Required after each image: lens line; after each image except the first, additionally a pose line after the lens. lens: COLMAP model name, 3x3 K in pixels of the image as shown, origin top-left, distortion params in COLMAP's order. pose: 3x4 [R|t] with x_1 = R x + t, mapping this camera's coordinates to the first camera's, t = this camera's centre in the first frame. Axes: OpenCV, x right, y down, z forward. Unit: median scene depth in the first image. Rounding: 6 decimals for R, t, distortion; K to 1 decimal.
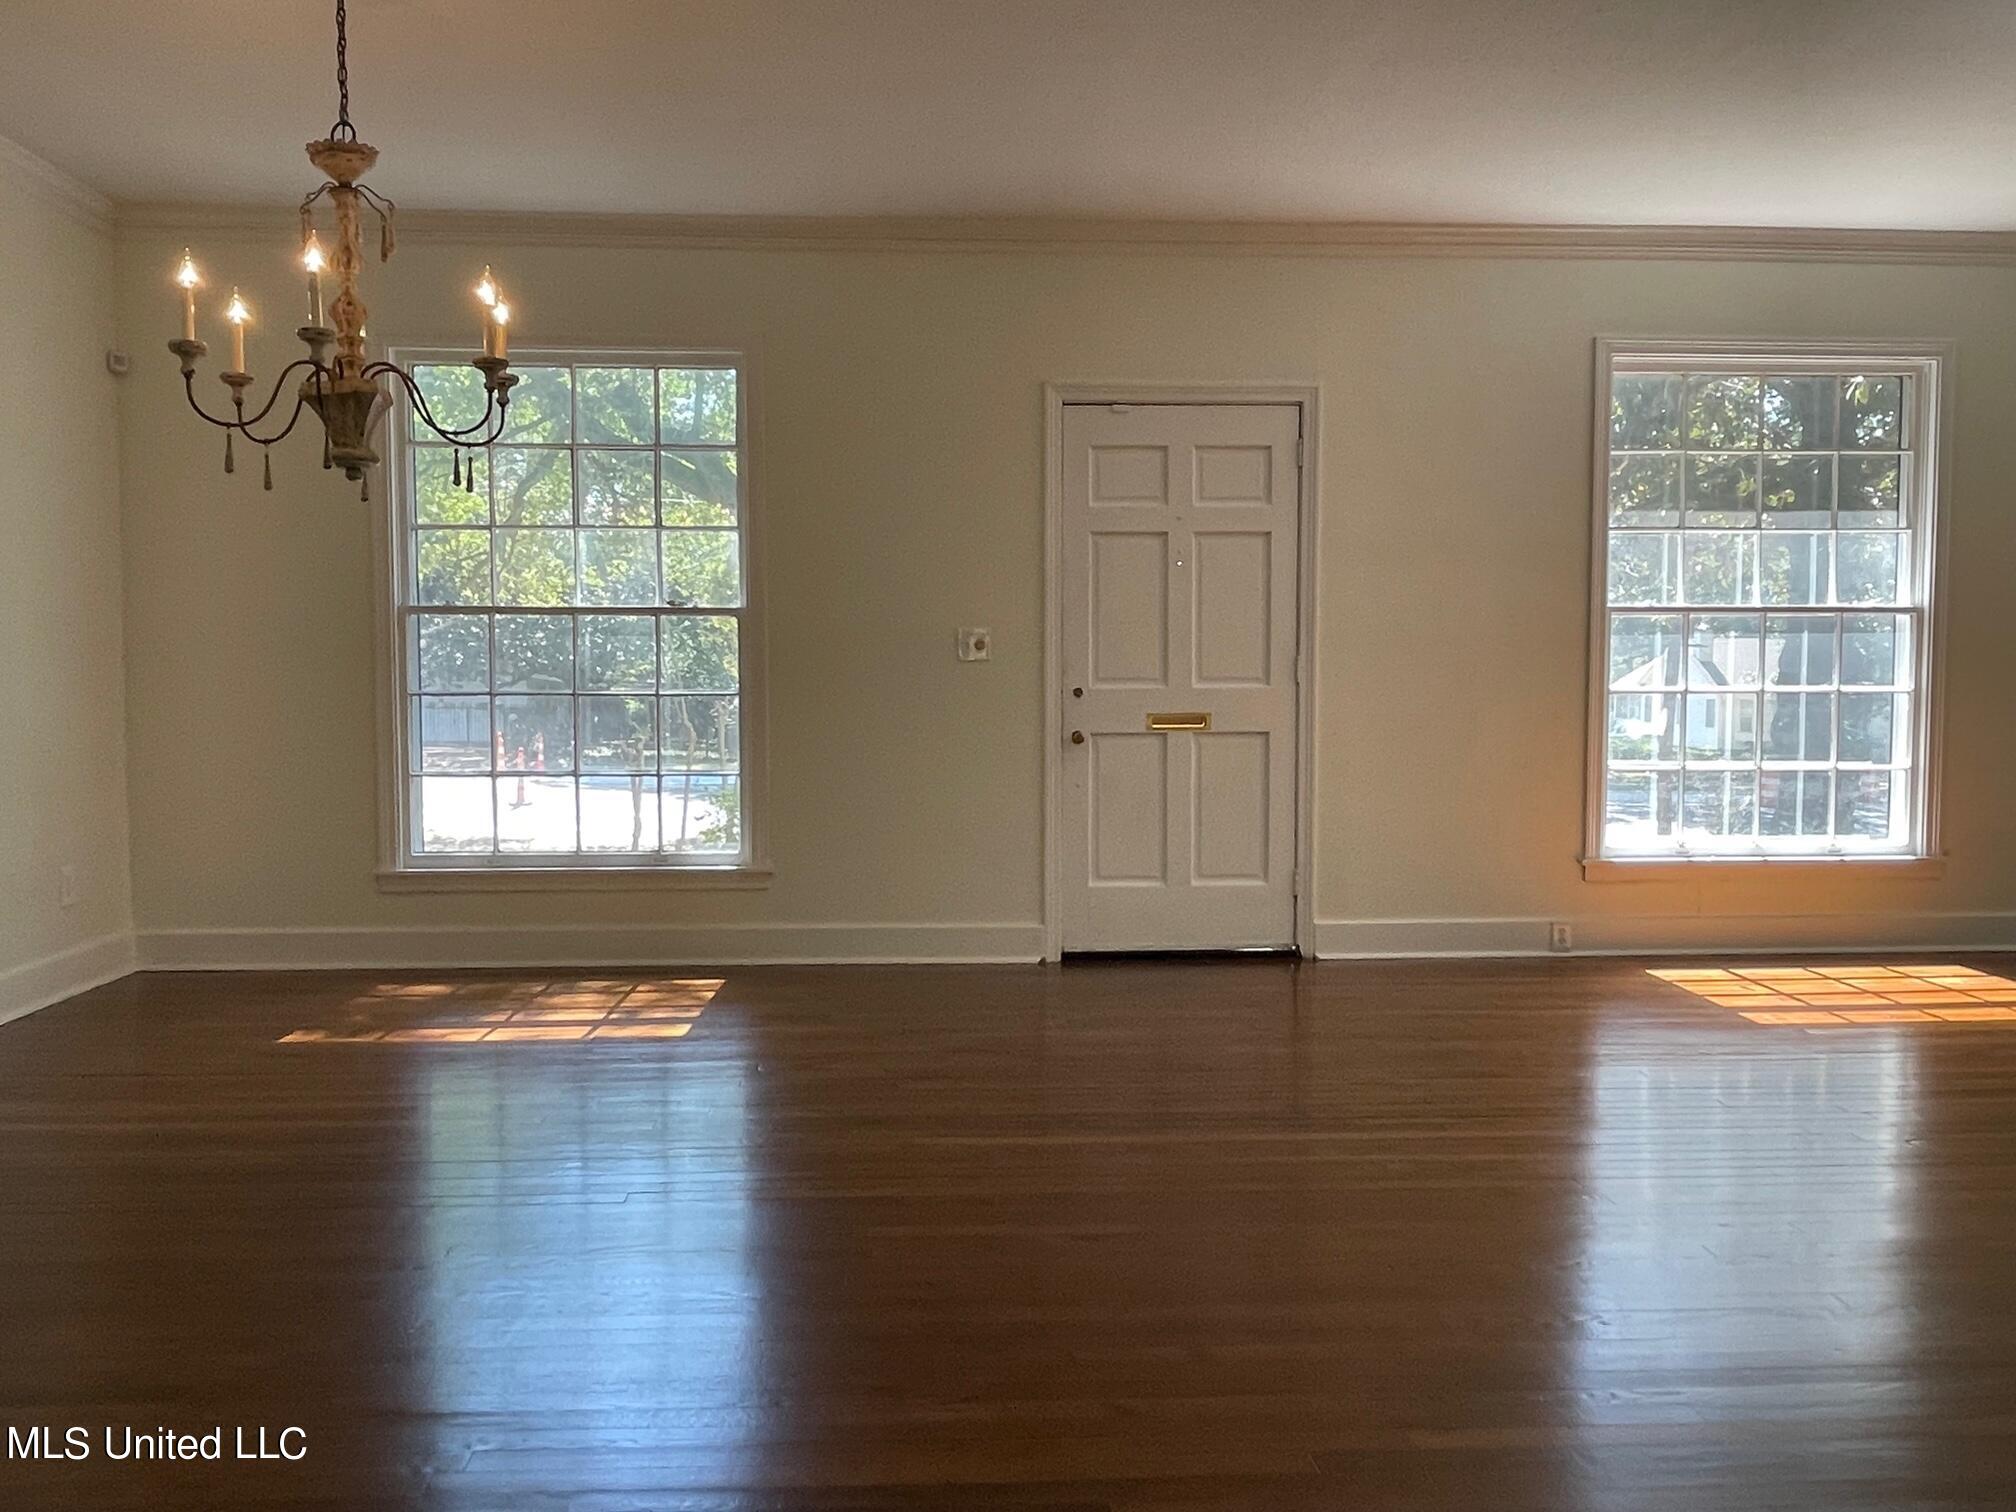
lens RADIAL K [[1524.7, 0, 986.9], [0, 1524.7, 749.5], [0, 0, 1]] dist [-0.003700, -0.009727]
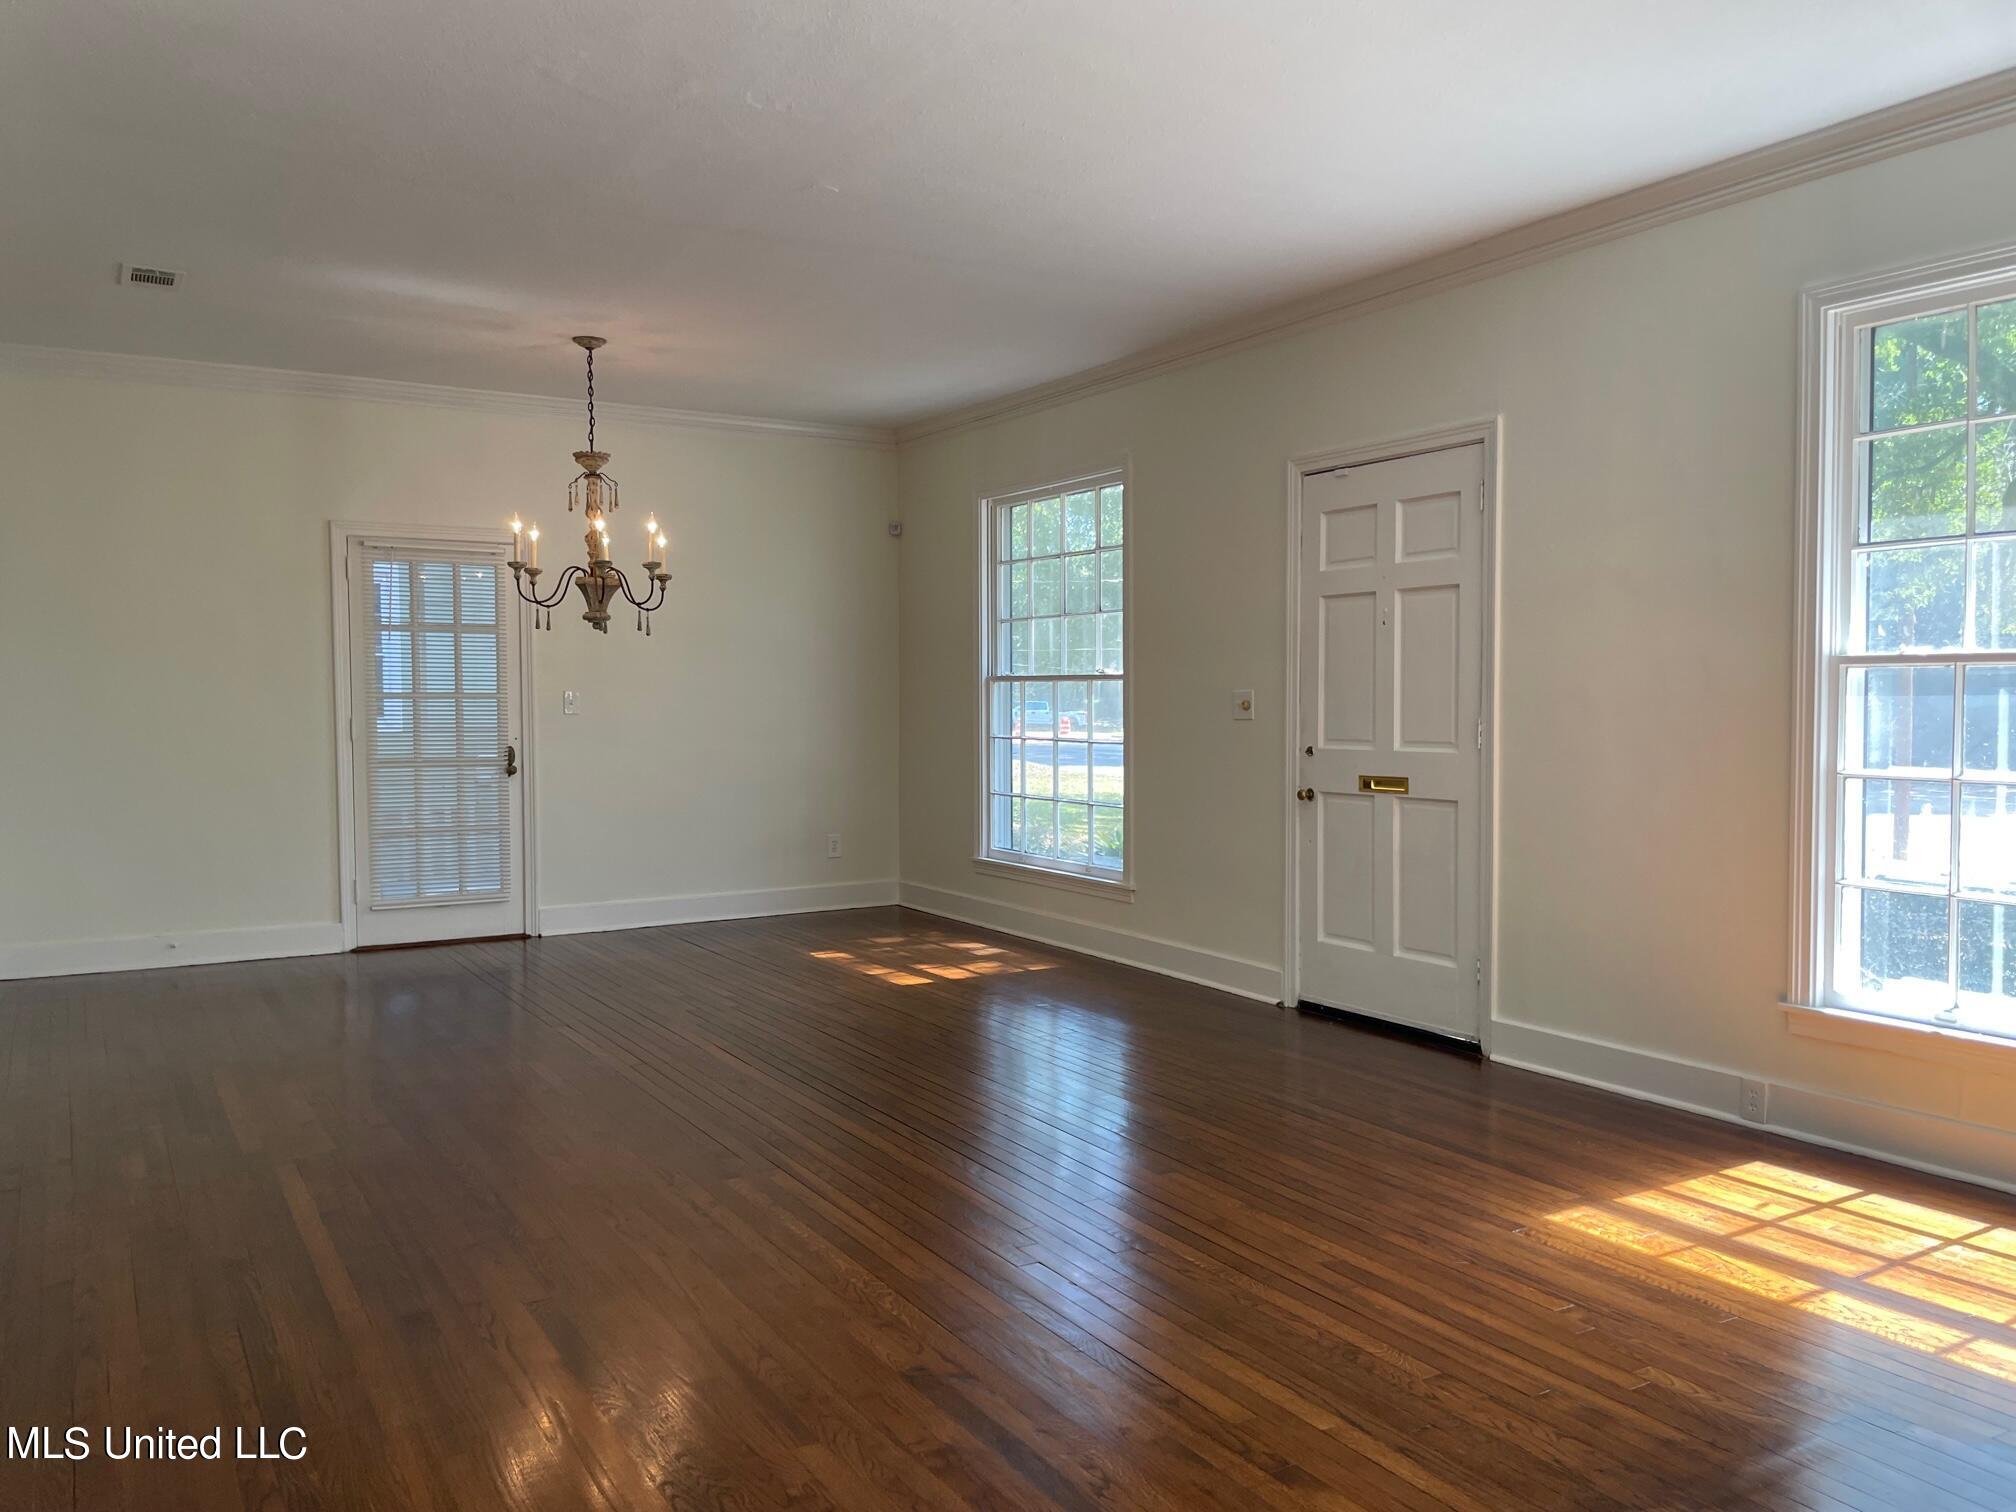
lens RADIAL K [[1505.5, 0, 1008.0], [0, 1505.5, 756.0], [0, 0, 1]] dist [-0.001221, -0.002145]
pose [[0.470440, 0.036375, -0.881682, 0.858185], [-0.038045, 0.999057, 0.020918, -0.047672], [0.881611, 0.023702, 0.471381, 0.334220]]
